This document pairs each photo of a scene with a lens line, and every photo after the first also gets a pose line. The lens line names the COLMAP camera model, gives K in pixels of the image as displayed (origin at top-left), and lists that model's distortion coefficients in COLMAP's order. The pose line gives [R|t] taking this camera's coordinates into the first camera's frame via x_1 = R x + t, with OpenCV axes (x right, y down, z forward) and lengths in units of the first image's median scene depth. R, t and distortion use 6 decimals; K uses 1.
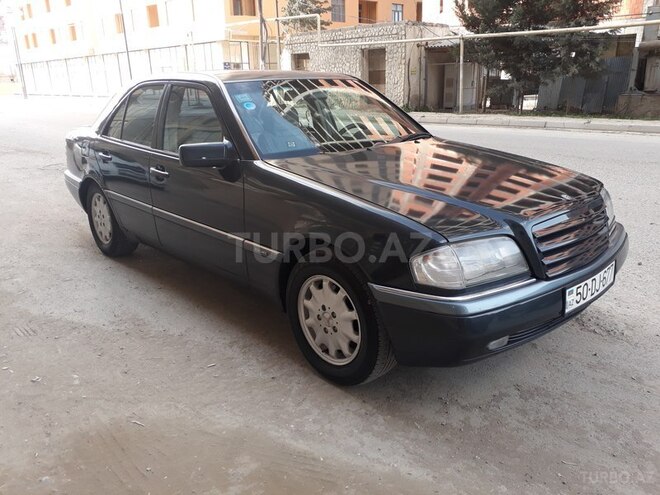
lens RADIAL K [[529.4, 0, 330.0], [0, 529.4, 244.4], [0, 0, 1]] dist [0.012166, 0.002474]
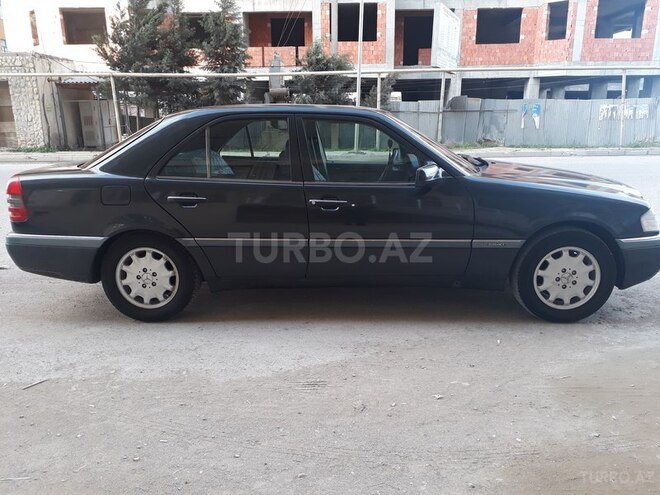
lens RADIAL K [[529.4, 0, 329.6], [0, 529.4, 250.1], [0, 0, 1]] dist [0.012166, 0.002474]
pose [[0.714286, -0.164917, 0.680146, -0.162278], [0.204514, 0.978605, 0.022507, -0.010800], [-0.669305, 0.123023, 0.732732, 0.042017]]
